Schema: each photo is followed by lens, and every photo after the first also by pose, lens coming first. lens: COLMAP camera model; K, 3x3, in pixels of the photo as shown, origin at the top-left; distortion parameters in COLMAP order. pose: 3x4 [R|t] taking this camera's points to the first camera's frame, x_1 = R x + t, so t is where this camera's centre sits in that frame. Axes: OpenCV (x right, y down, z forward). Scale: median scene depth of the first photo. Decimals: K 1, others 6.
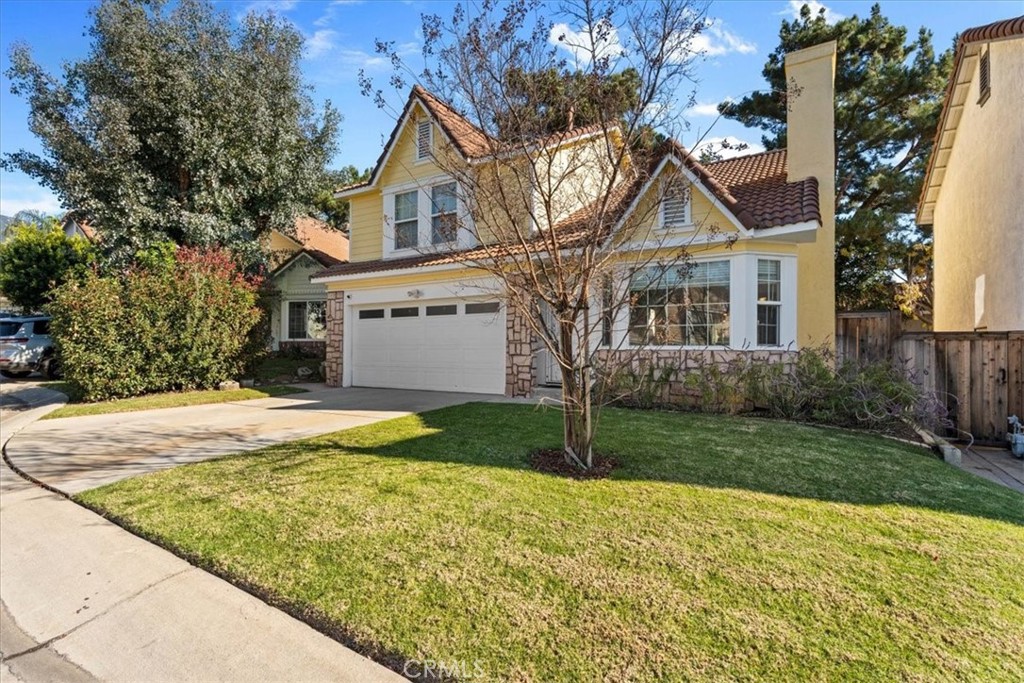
lens RADIAL K [[487.3, 0, 512.0], [0, 487.3, 341.5], [0, 0, 1]] dist [-0.001025, -0.000060]
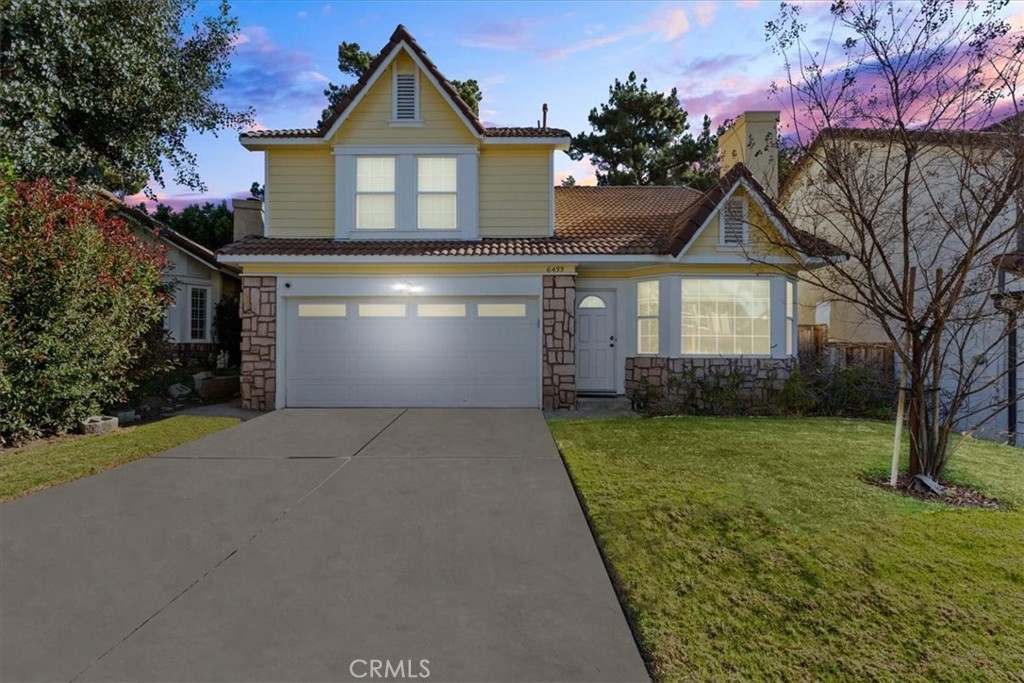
lens RADIAL K [[453.7, 0, 512.0], [0, 453.7, 341.5], [0, 0, 1]] dist [-0.002958, -0.000131]
pose [[0.858733, 0.002475, 0.512417, -0.412849], [-0.007492, 0.999942, 0.007727, -0.016697], [-0.512368, -0.010474, 0.858702, 0.260239]]
